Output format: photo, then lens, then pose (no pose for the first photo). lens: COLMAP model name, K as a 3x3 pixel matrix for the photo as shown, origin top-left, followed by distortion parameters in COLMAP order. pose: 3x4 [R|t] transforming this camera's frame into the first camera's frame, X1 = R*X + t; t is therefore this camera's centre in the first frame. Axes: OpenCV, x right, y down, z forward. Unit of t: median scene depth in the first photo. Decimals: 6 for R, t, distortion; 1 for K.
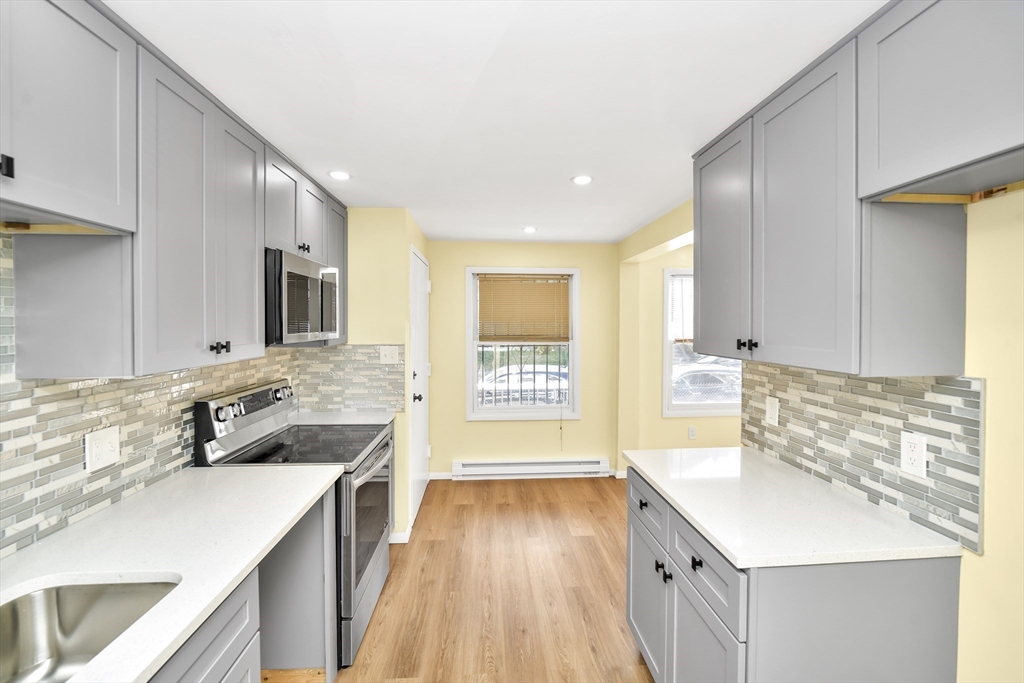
lens RADIAL K [[446.9, 0, 514.3], [0, 446.9, 327.7], [0, 0, 1]] dist [-0.010220, 0.001192]
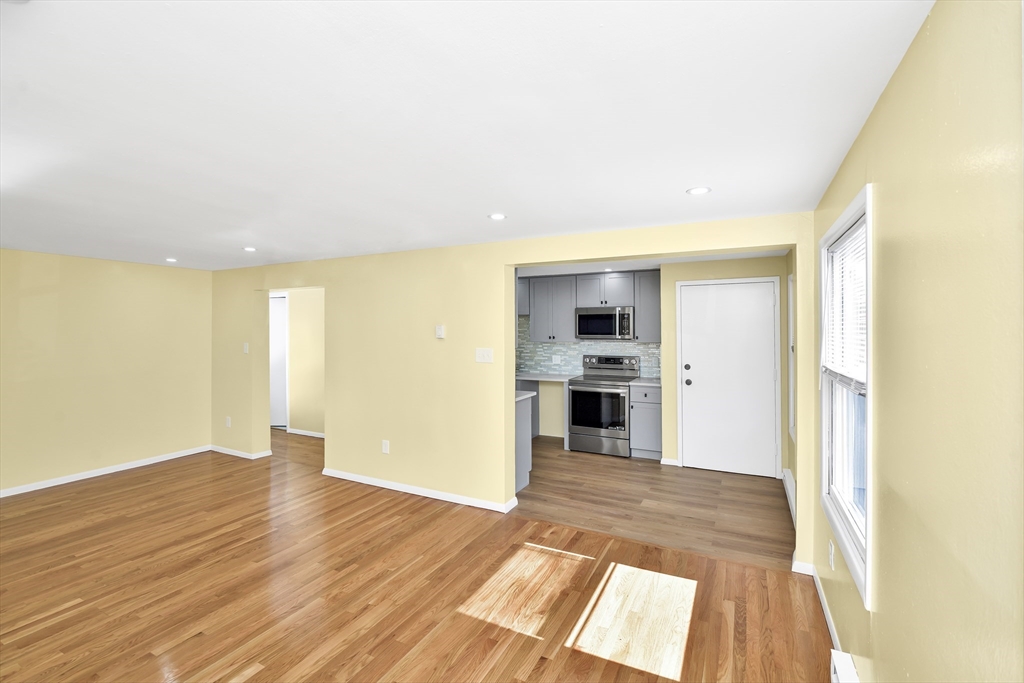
lens RADIAL K [[452.2, 0, 513.8], [0, 452.2, 330.4], [0, 0, 1]] dist [-0.012934, 0.001242]
pose [[-0.518697, 0.004550, -0.854946, 2.396577], [-0.007749, 0.999920, 0.010023, -0.047250], [0.854923, 0.011823, -0.518621, 2.253572]]
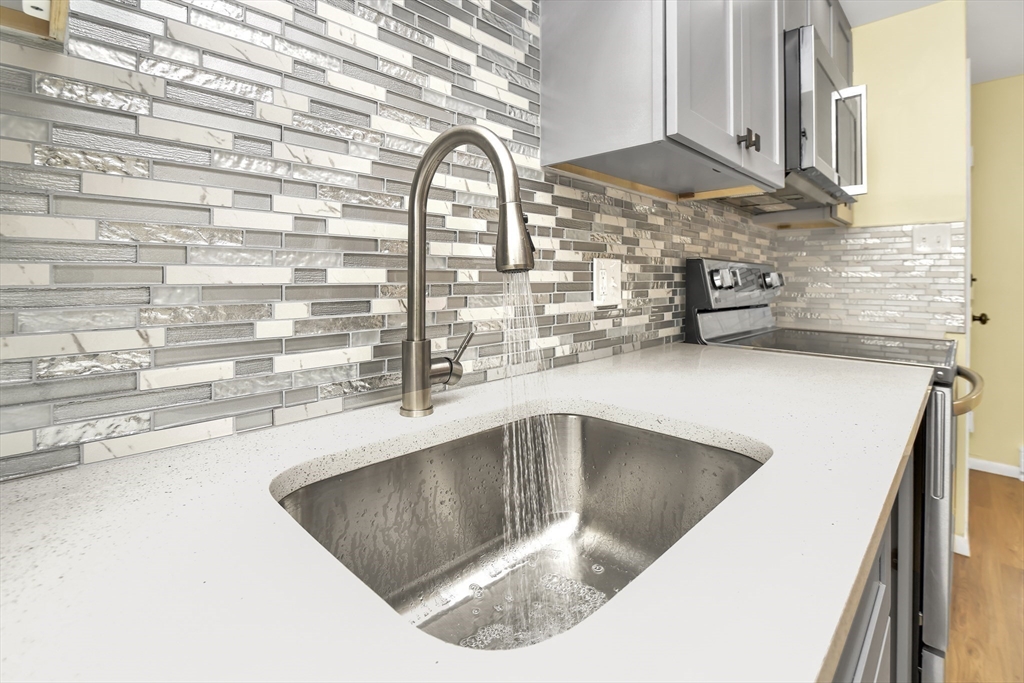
lens RADIAL K [[463.2, 0, 511.3], [0, 463.2, 277.1], [0, 0, 1]] dist [-0.012302, 0.000081]
pose [[0.661916, -0.002206, -0.749574, -0.309341], [-0.013512, 0.999798, -0.014875, 0.210231], [0.749456, 0.019974, 0.661753, 0.232102]]
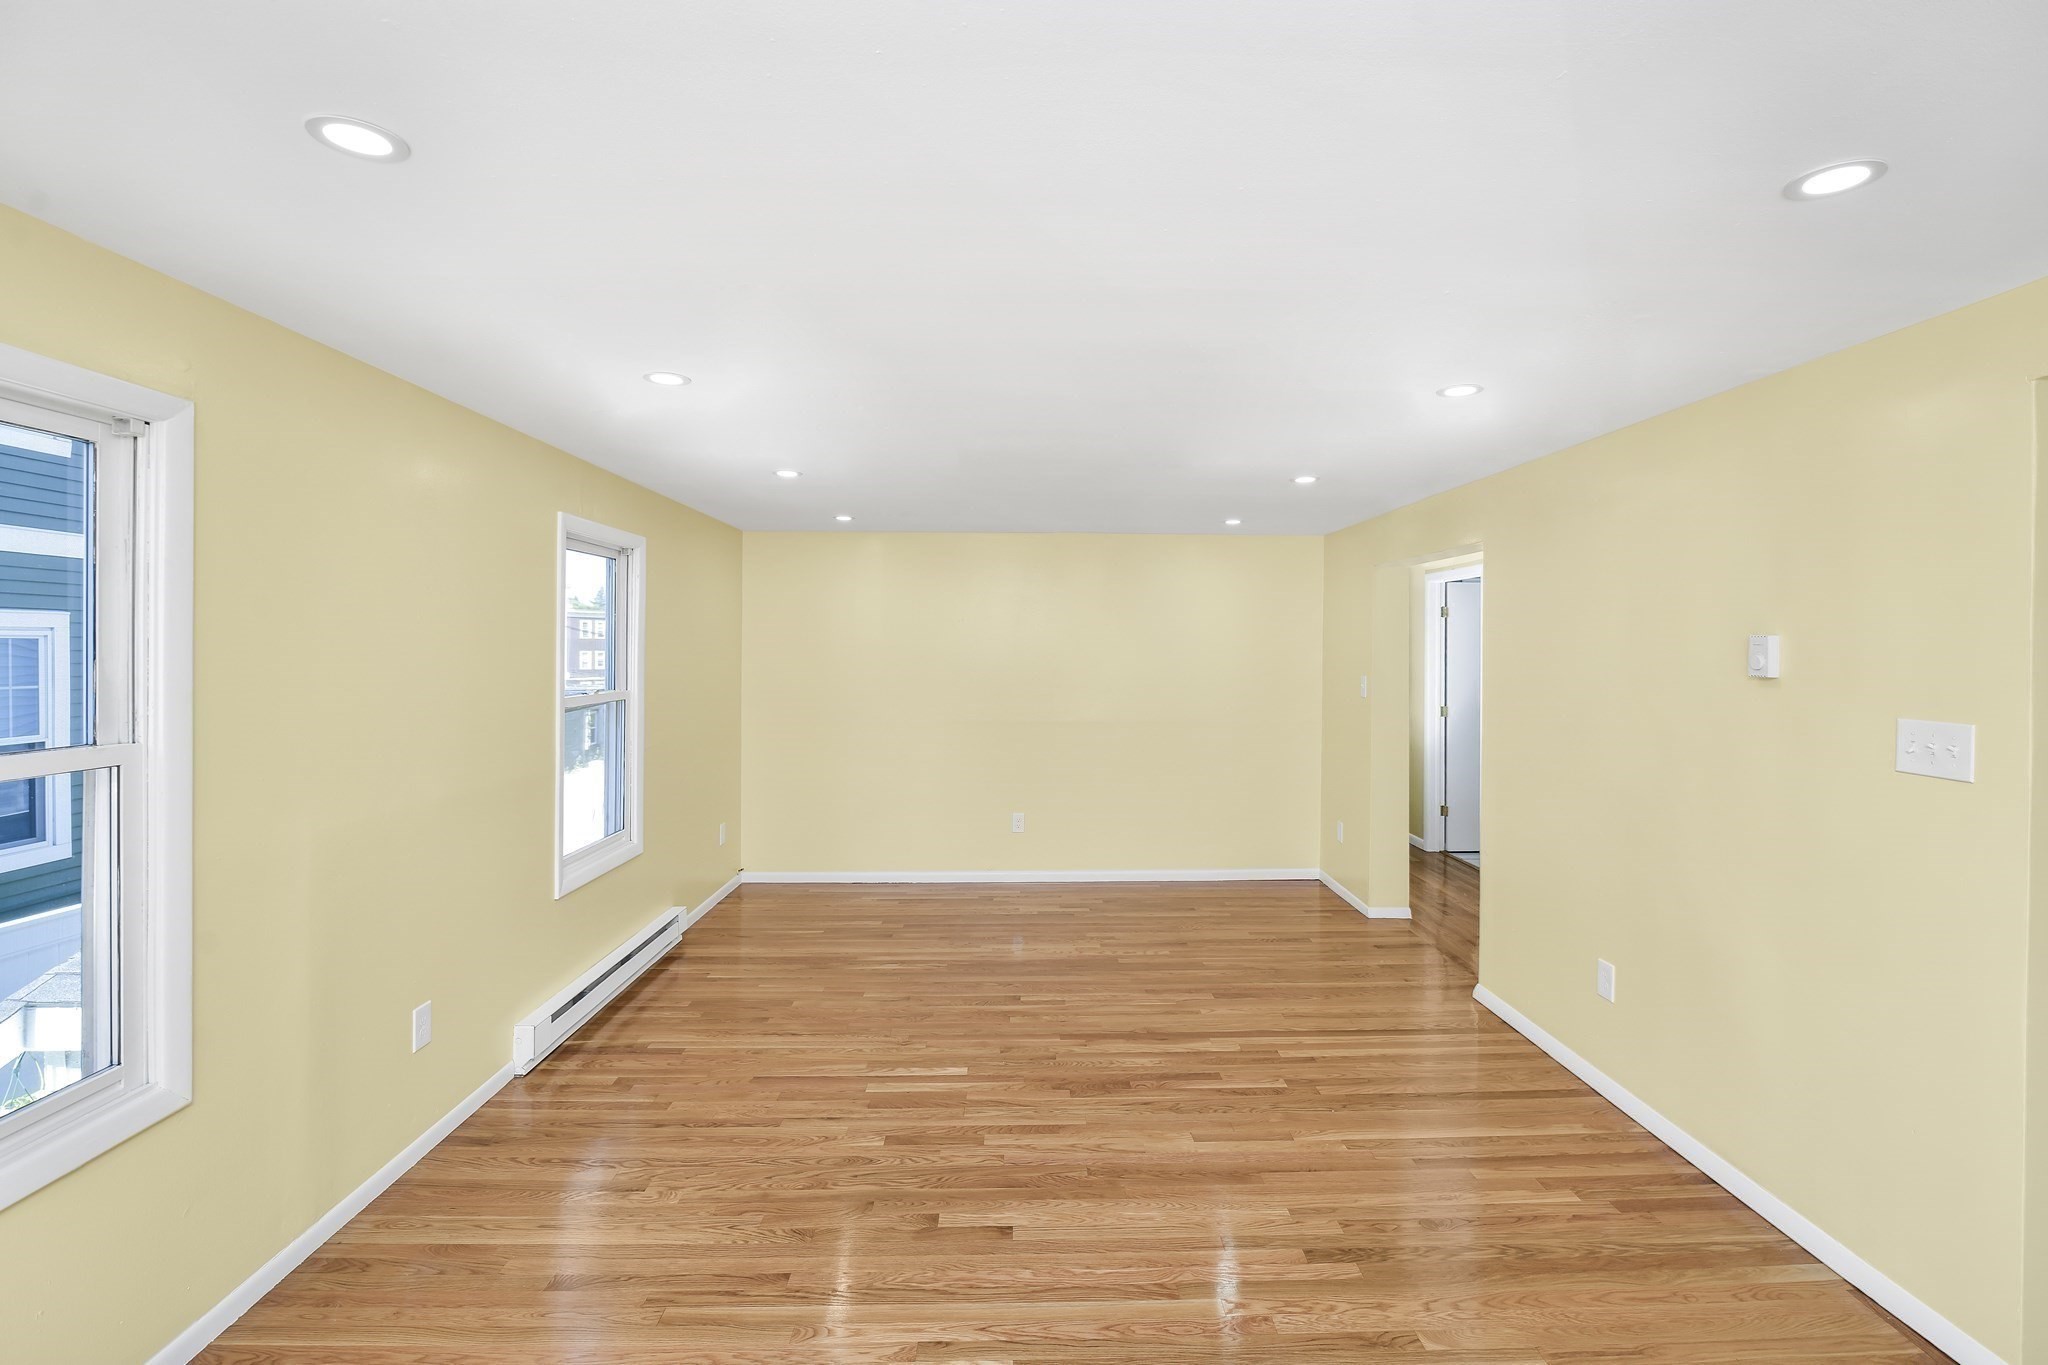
lens RADIAL K [[917.4, 0, 1047.0], [0, 917.4, 652.5], [0, 0, 1]] dist [-0.011793, 0.000350]
pose [[-0.999281, -0.001810, 0.037874, 1.718730], [-0.001202, 0.999870, 0.016057, -0.041324], [-0.037898, 0.016000, -0.999154, 2.182313]]
